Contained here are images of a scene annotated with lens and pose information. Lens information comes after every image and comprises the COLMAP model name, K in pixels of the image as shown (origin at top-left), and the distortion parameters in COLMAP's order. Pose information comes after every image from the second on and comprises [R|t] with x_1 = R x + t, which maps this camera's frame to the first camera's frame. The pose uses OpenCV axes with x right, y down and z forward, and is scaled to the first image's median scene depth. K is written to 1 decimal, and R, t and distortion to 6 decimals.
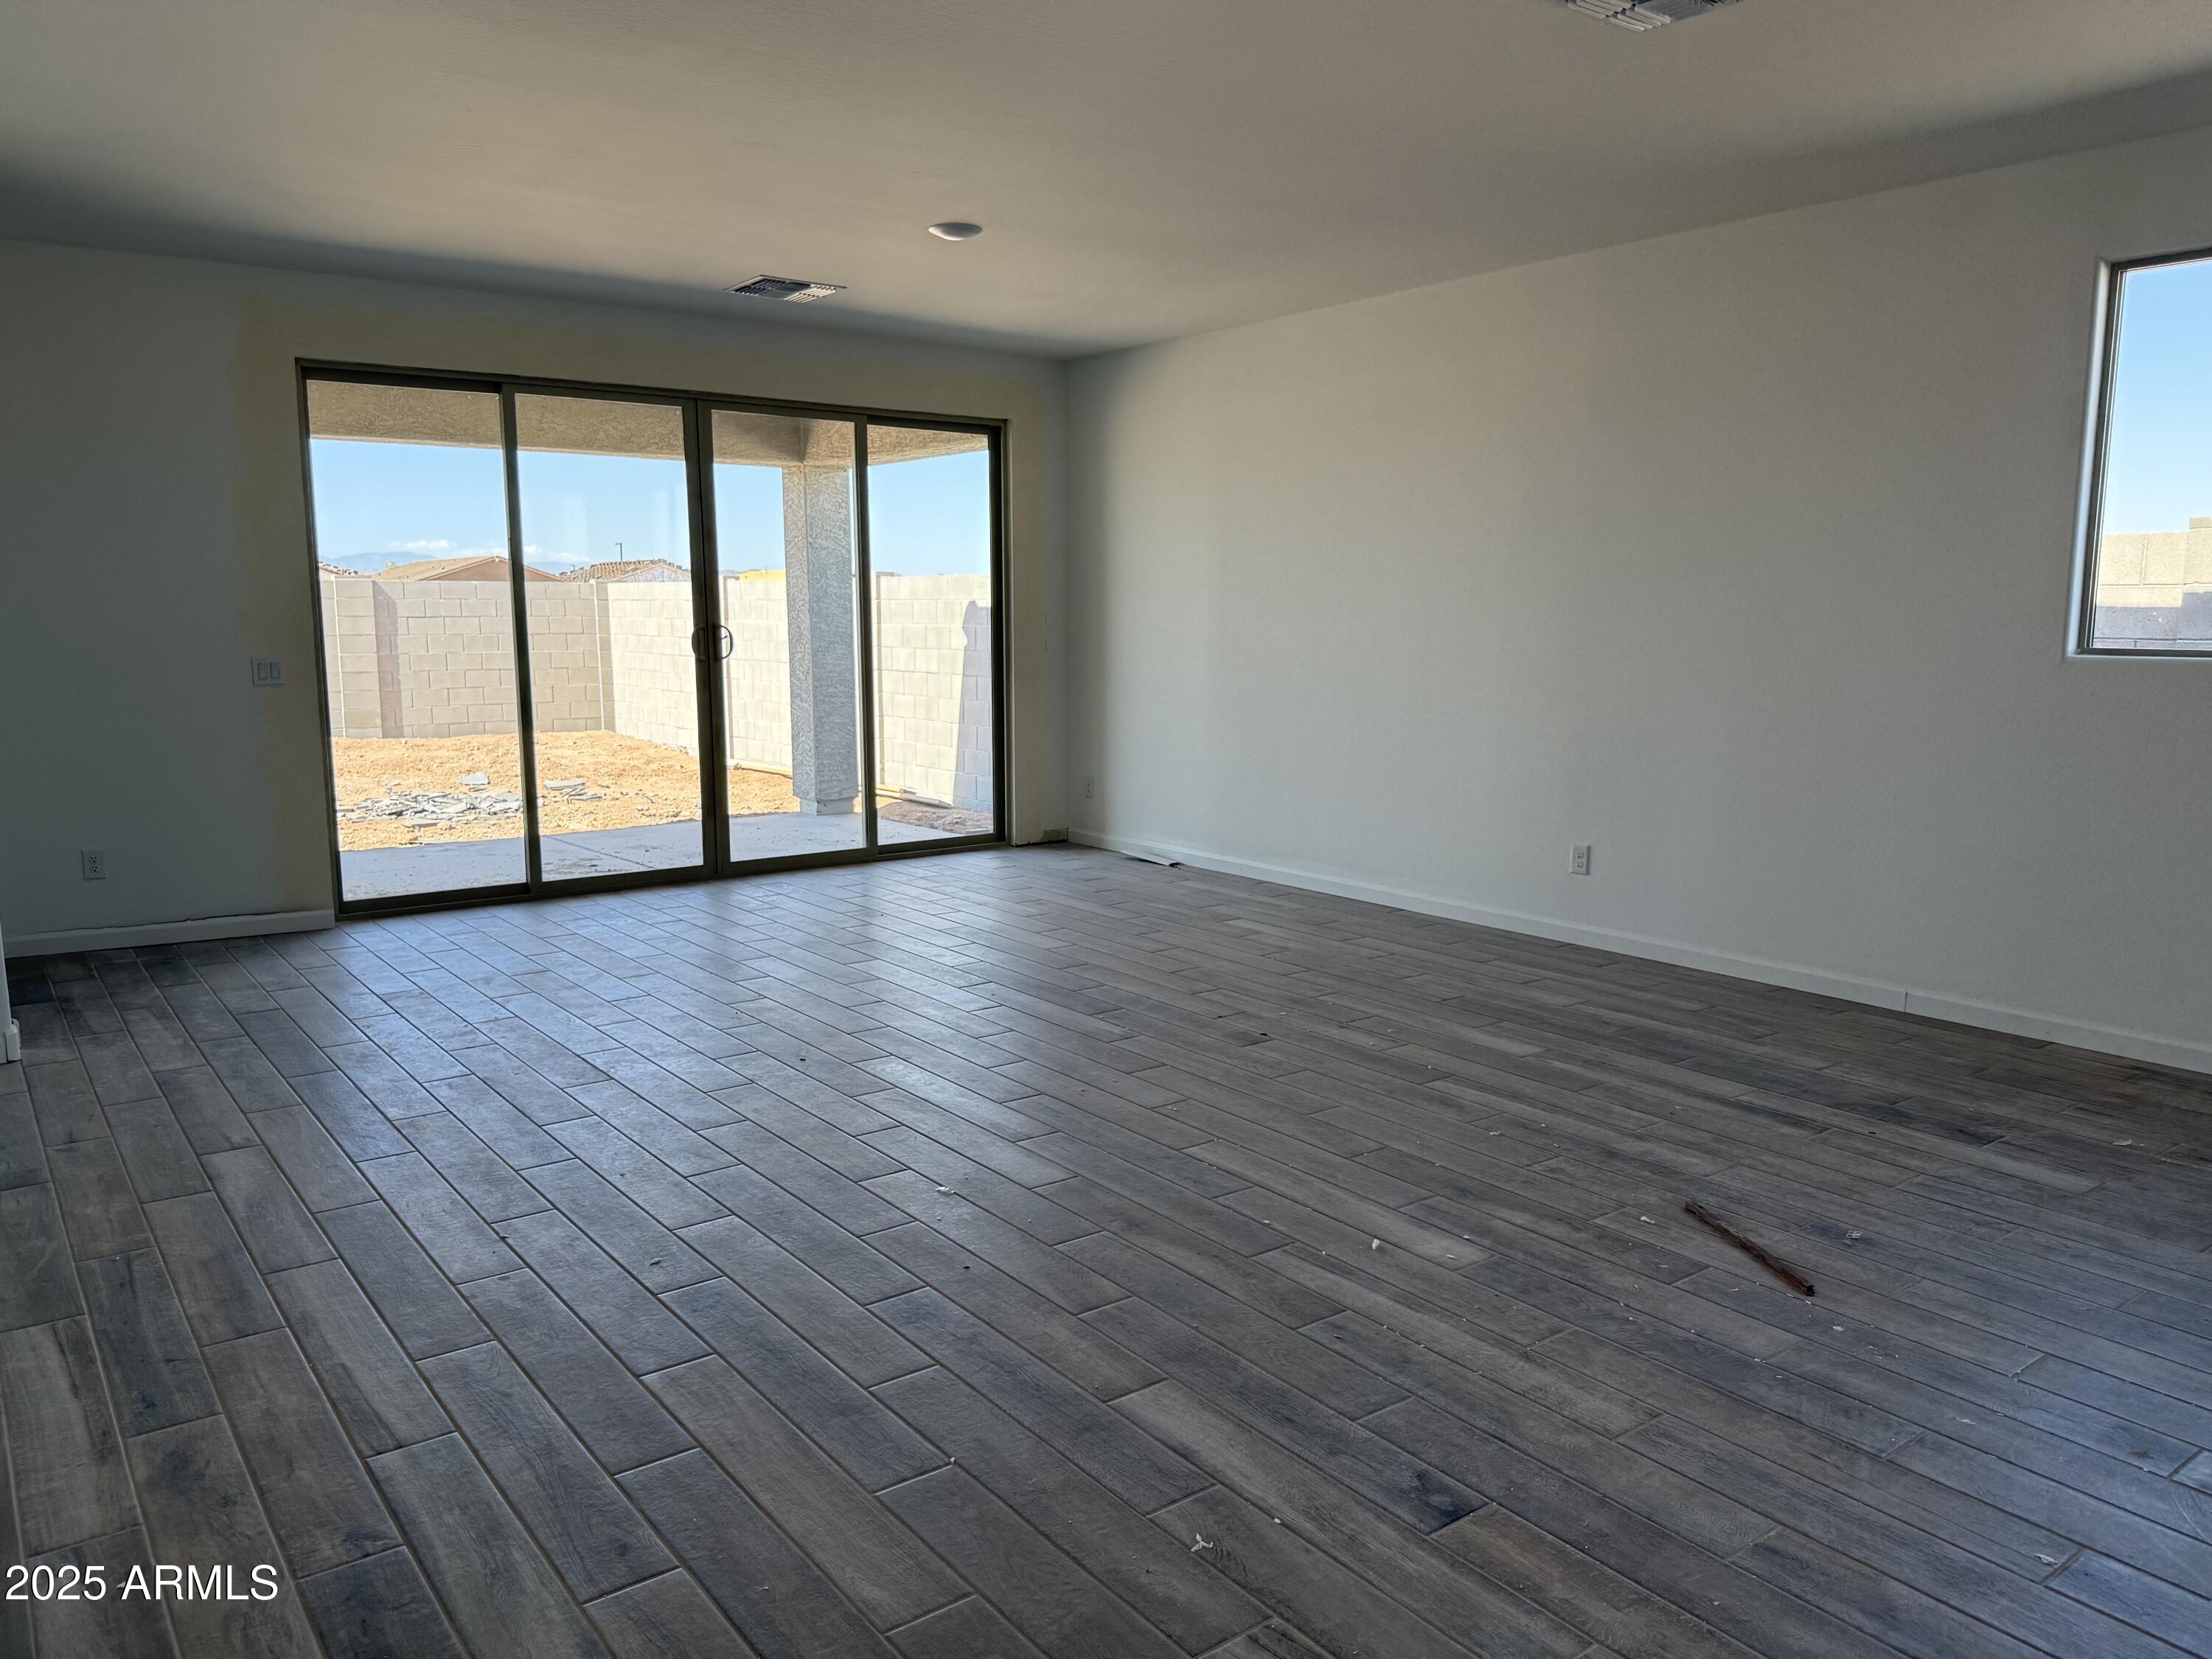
lens RADIAL K [[1566.0, 0, 1095.3], [0, 1566.0, 819.7], [0, 0, 1]] dist [0.107695, -0.137469]
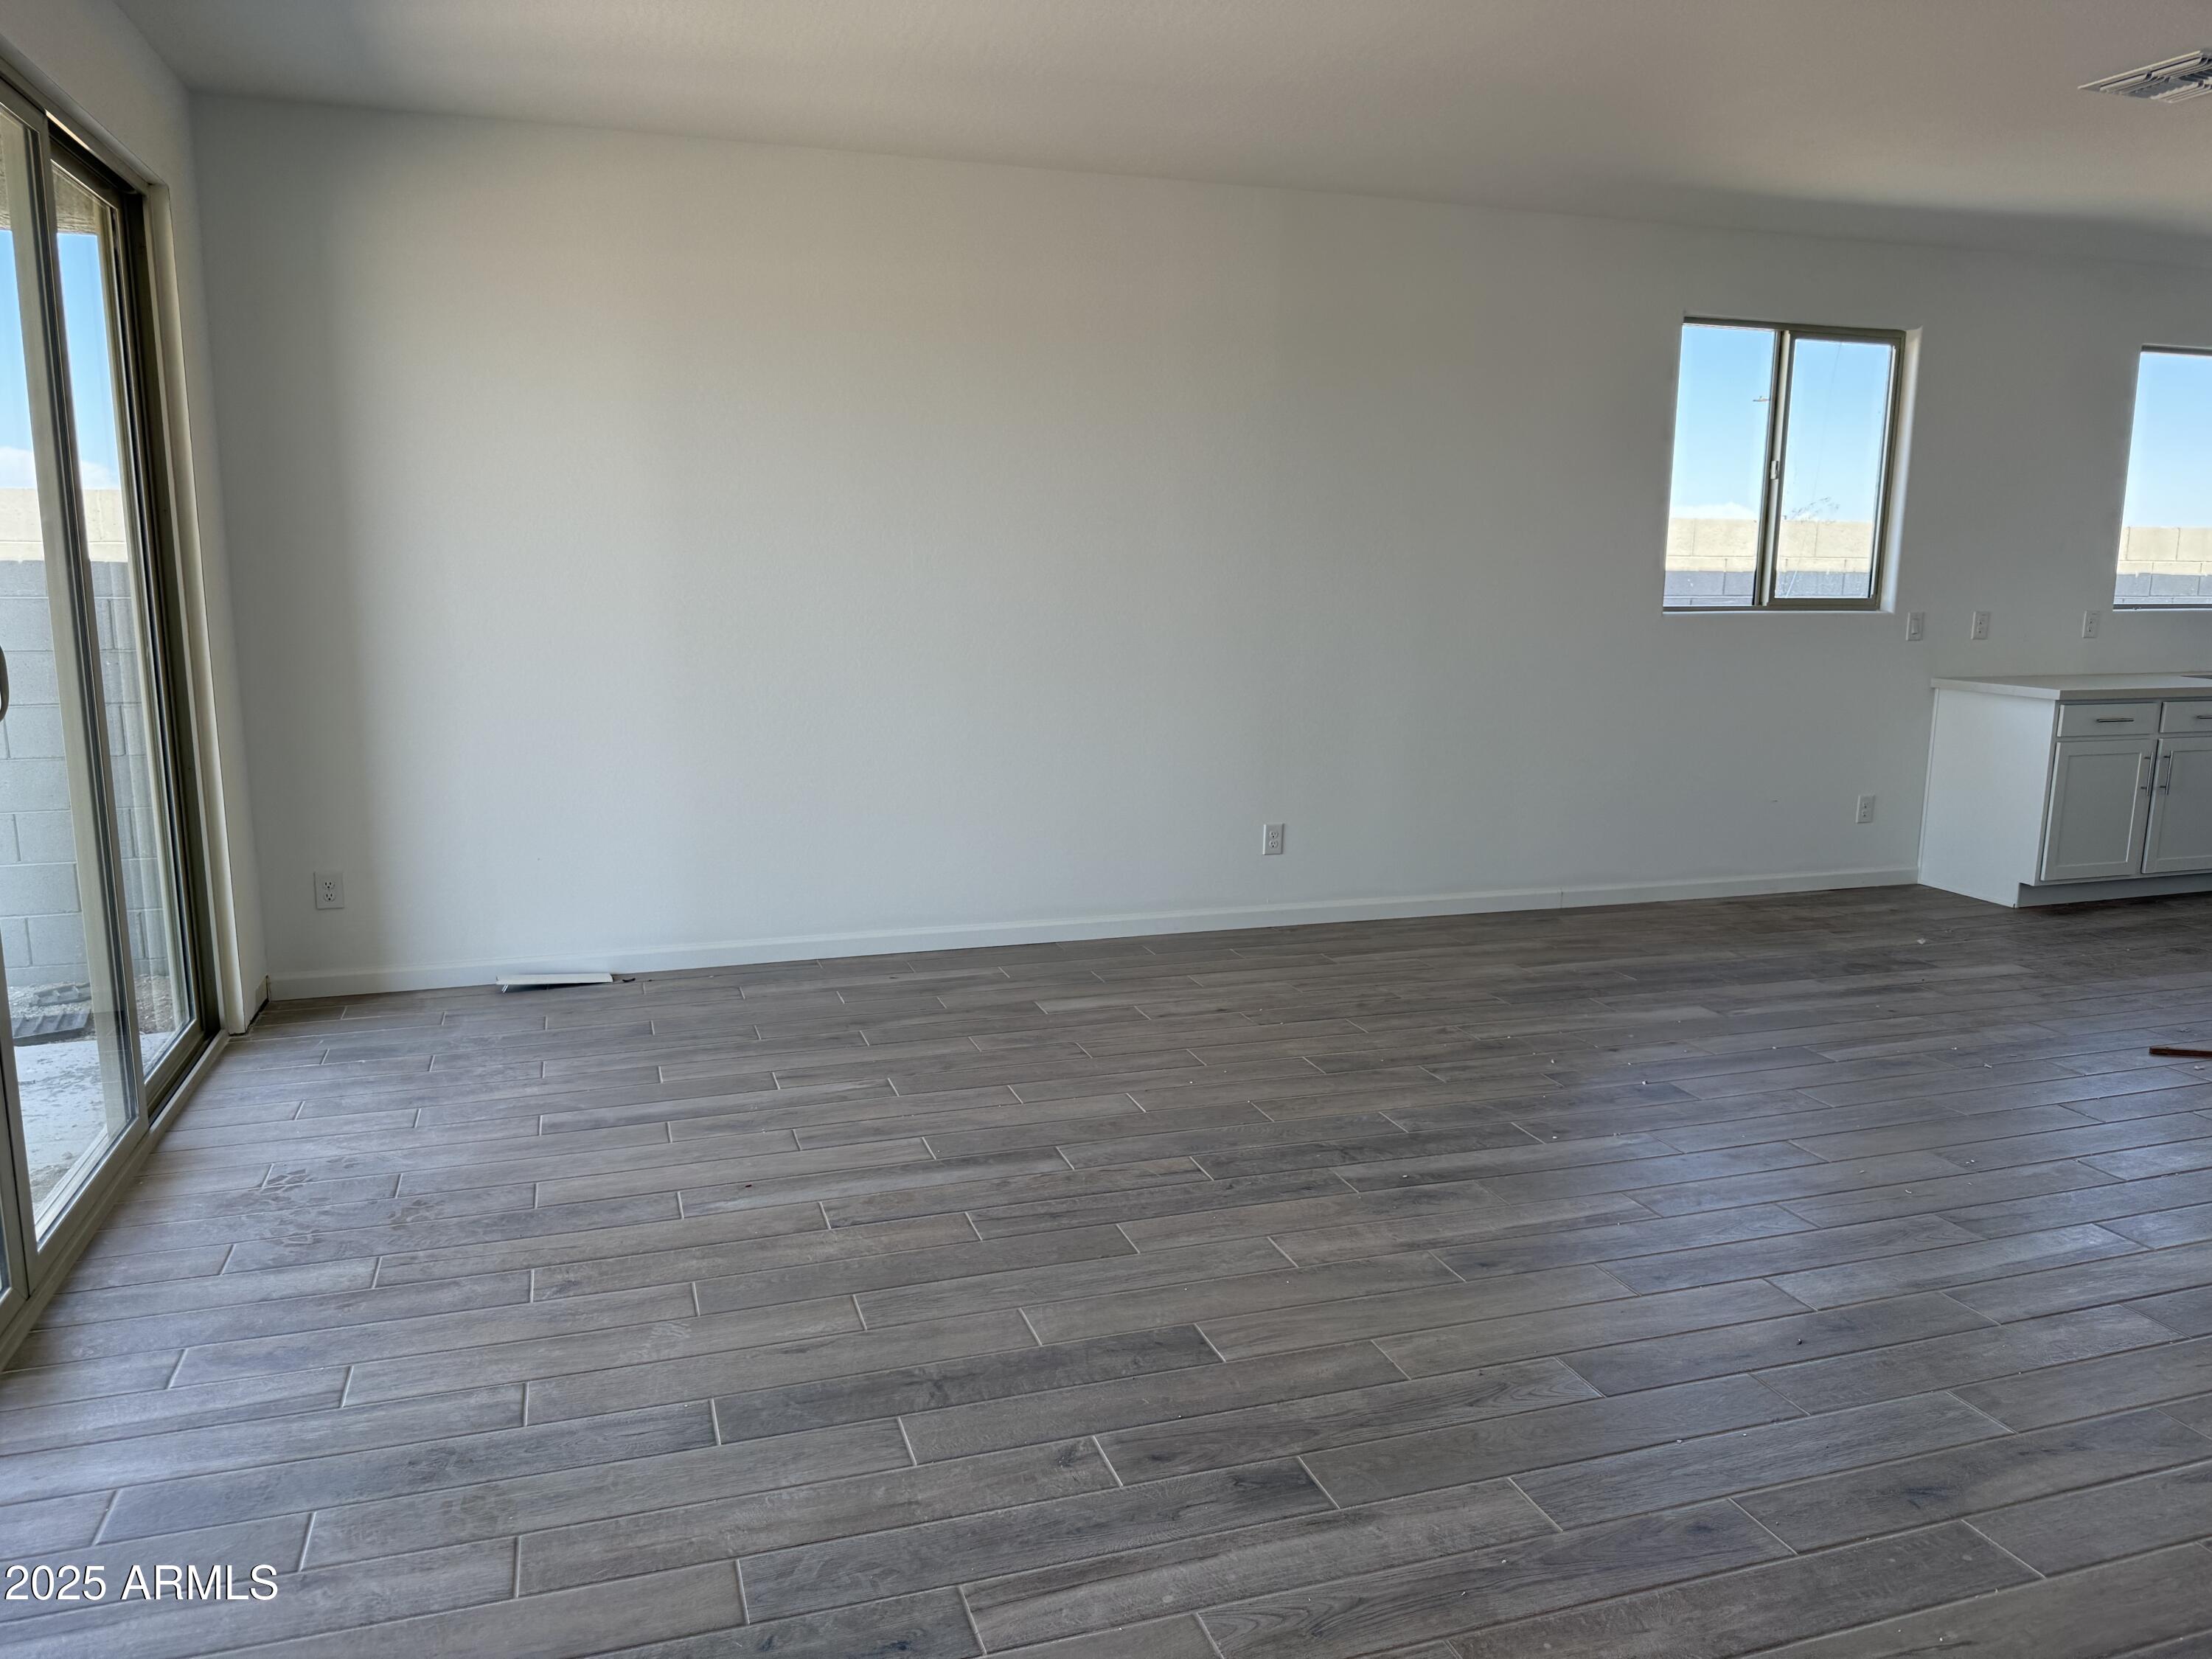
lens RADIAL K [[1575.4, 0, 1106.0], [0, 1575.4, 829.5], [0, 0, 1]] dist [-0.003469, -0.002617]
pose [[0.327145, -0.156941, 0.931851, -0.704687], [0.119440, 0.985071, 0.123973, -0.126681], [-0.937396, 0.070743, 0.341006, 0.914006]]
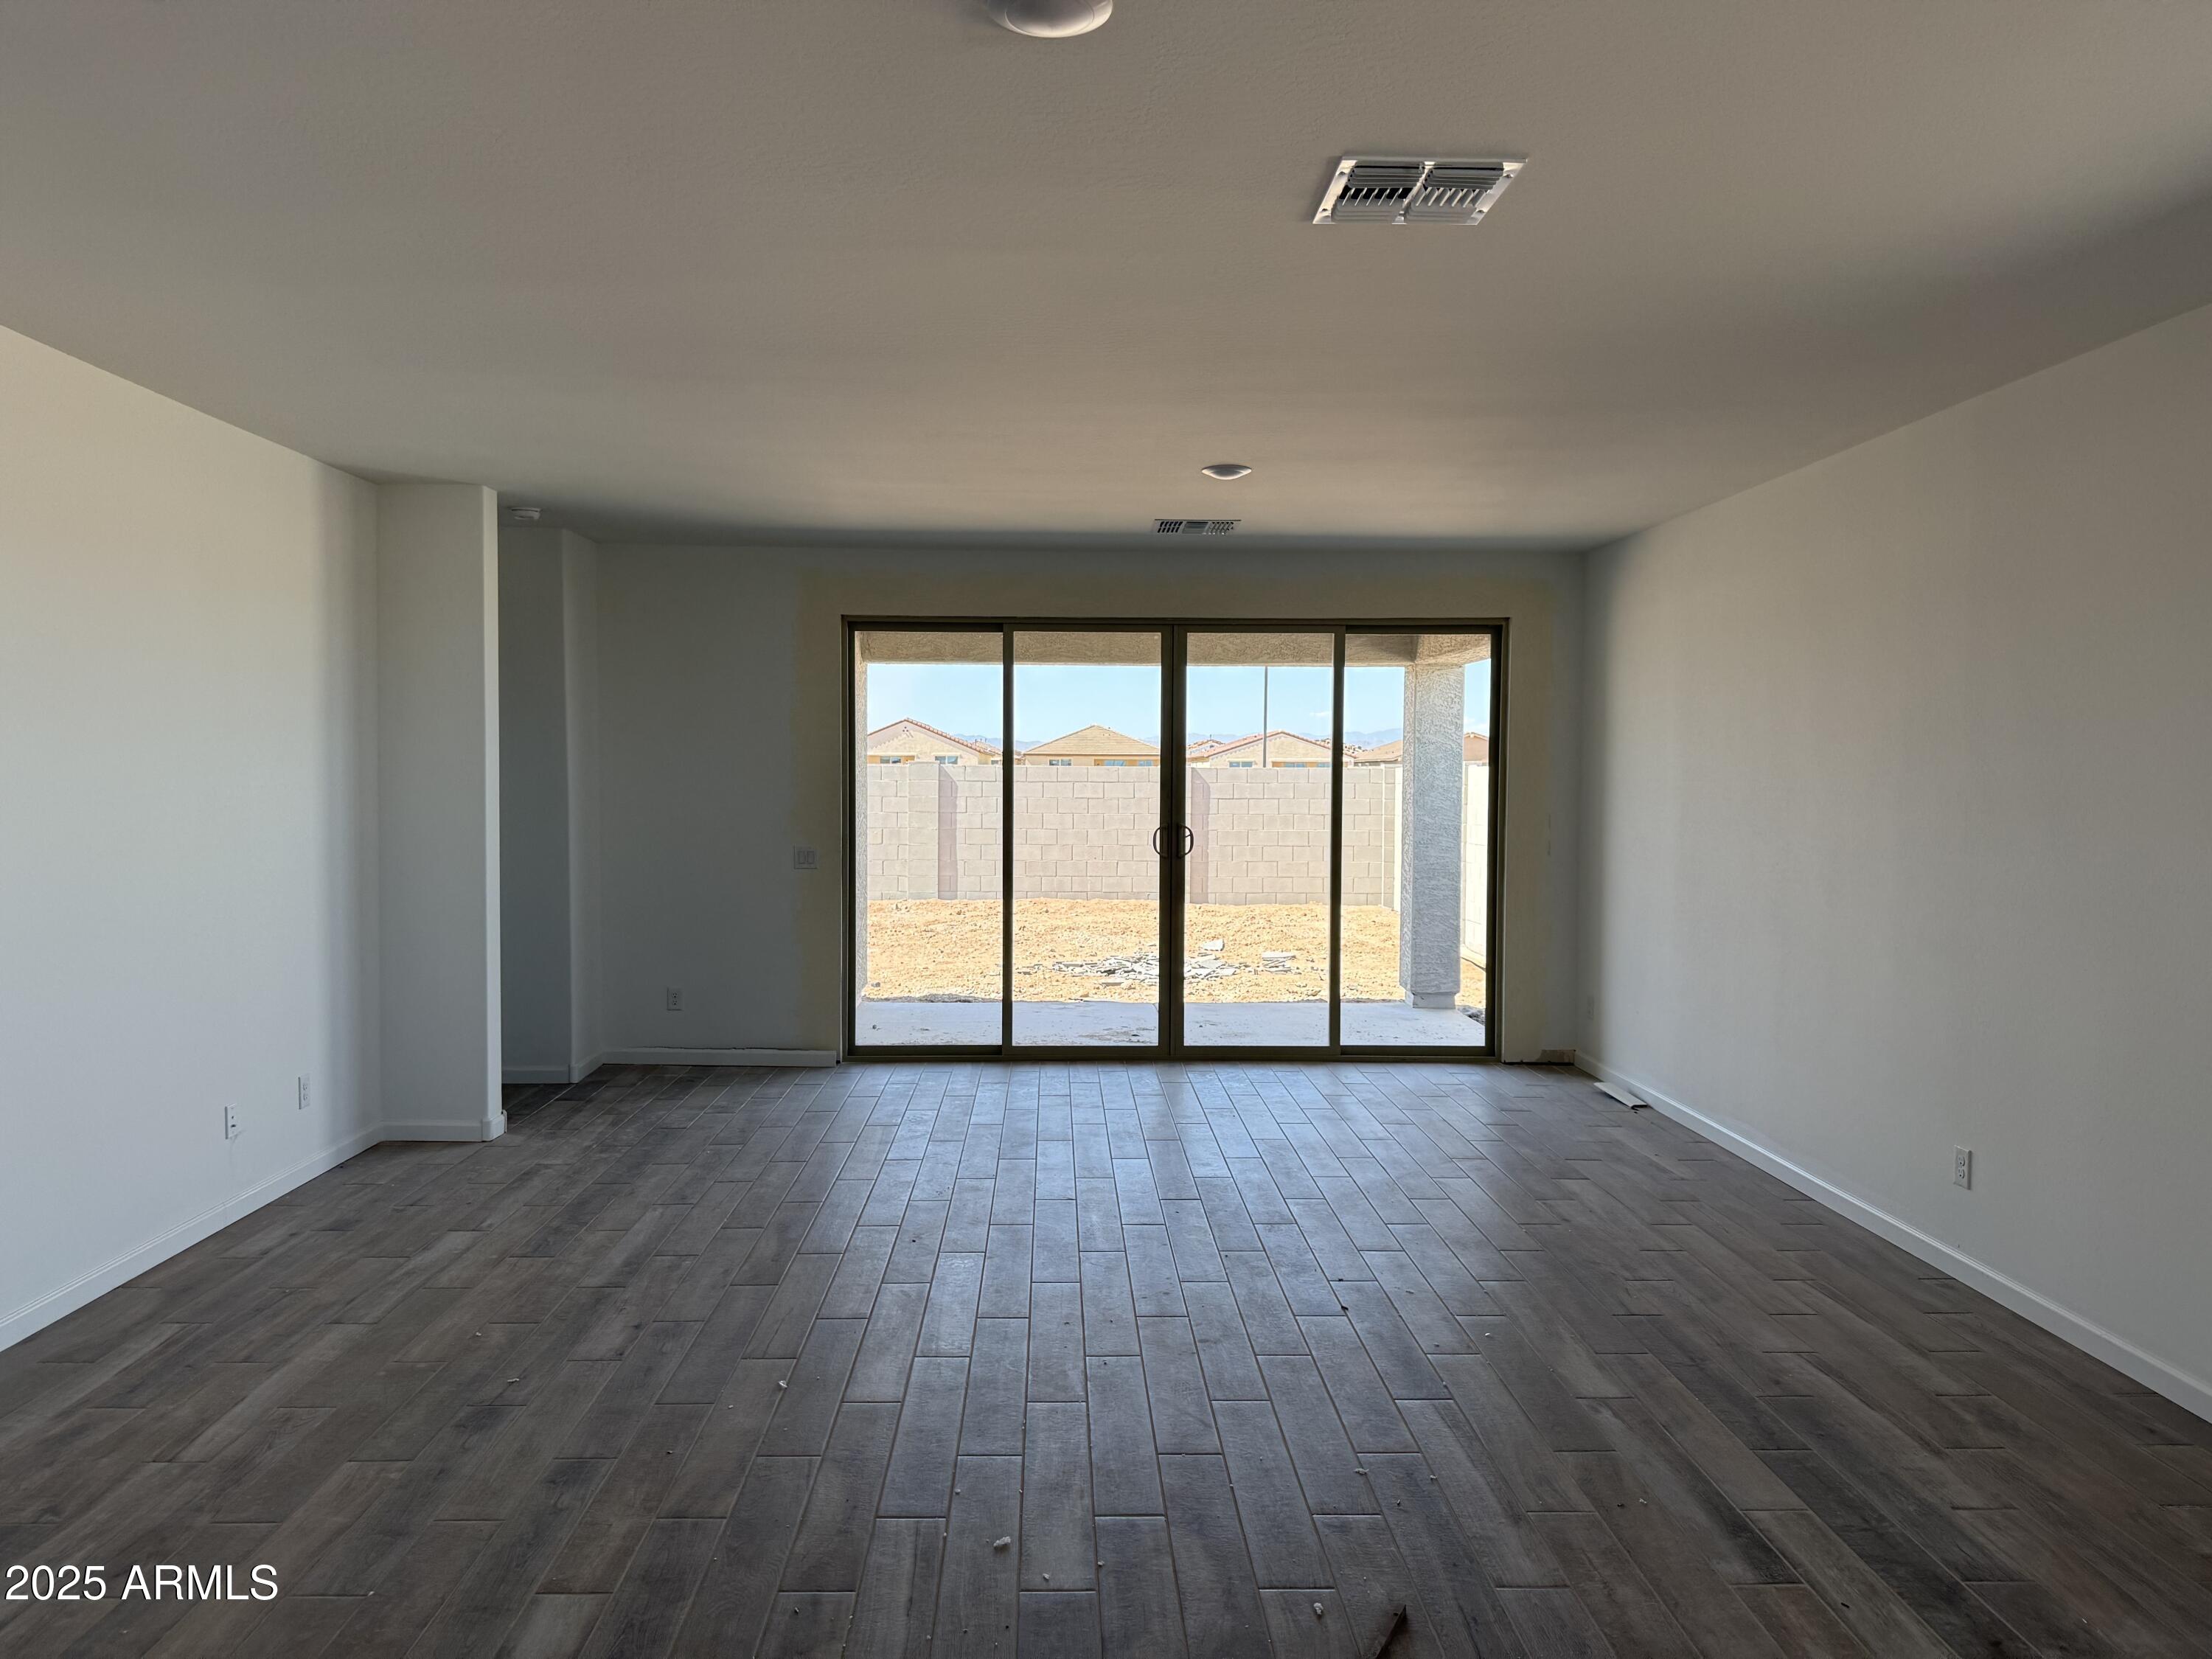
lens RADIAL K [[1566.0, 0, 1095.3], [0, 1566.0, 819.7], [0, 0, 1]] dist [0.107695, -0.137469]
pose [[0.813917, 0.023101, -0.580522, 0.482250], [-0.084231, 0.993344, -0.078568, -0.053768], [0.574843, 0.112846, 0.810445, 0.142343]]
